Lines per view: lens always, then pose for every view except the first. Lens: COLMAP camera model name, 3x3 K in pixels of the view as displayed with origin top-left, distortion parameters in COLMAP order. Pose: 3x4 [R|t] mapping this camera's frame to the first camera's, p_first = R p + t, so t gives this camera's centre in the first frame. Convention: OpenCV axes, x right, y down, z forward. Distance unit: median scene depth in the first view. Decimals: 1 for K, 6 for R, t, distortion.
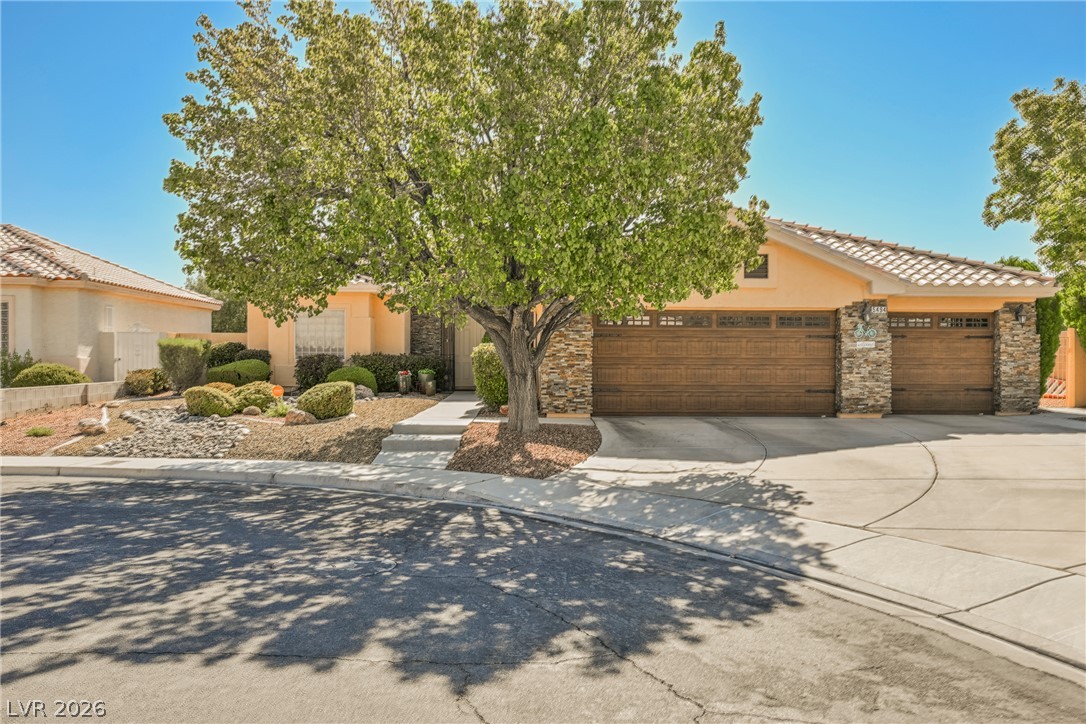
lens RADIAL K [[927.1, 0, 544.0], [0, 927.1, 374.2], [0, 0, 1]] dist [-0.003299, 0.001749]
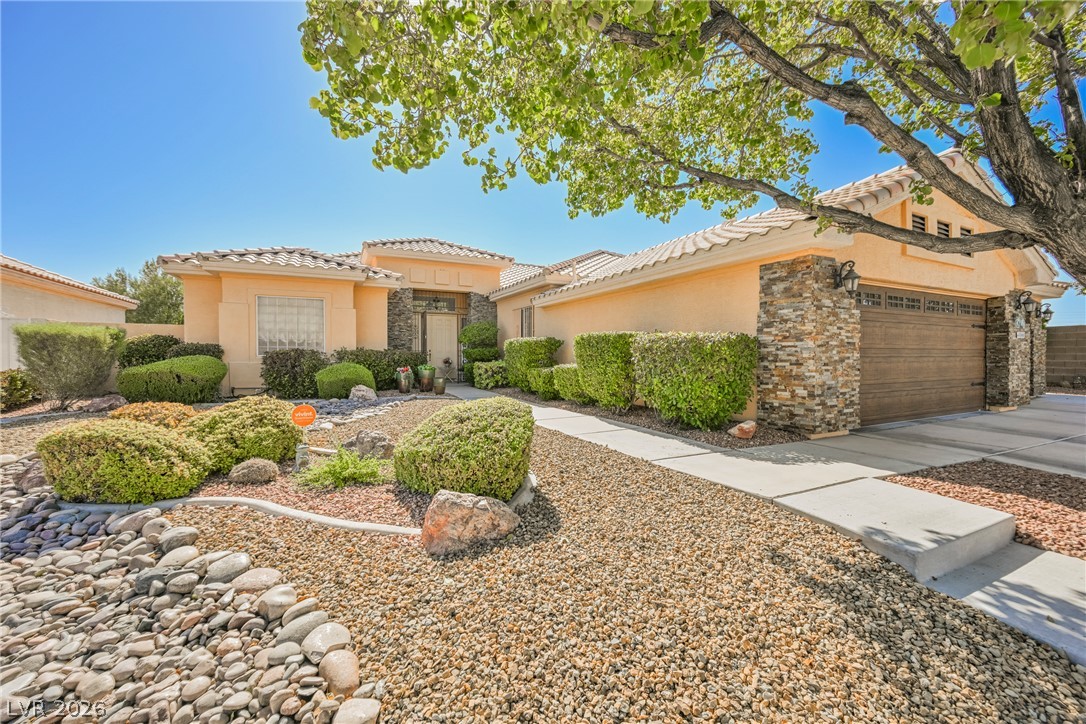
lens RADIAL K [[427.7, 0, 547.0], [0, 427.7, 359.9], [0, 0, 1]] dist [-0.002025, -0.000016]
pose [[0.906320, -0.009413, 0.422486, -0.224090], [0.012548, 0.999910, -0.004642, -0.007729], [-0.422405, 0.009508, 0.906357, 0.619242]]
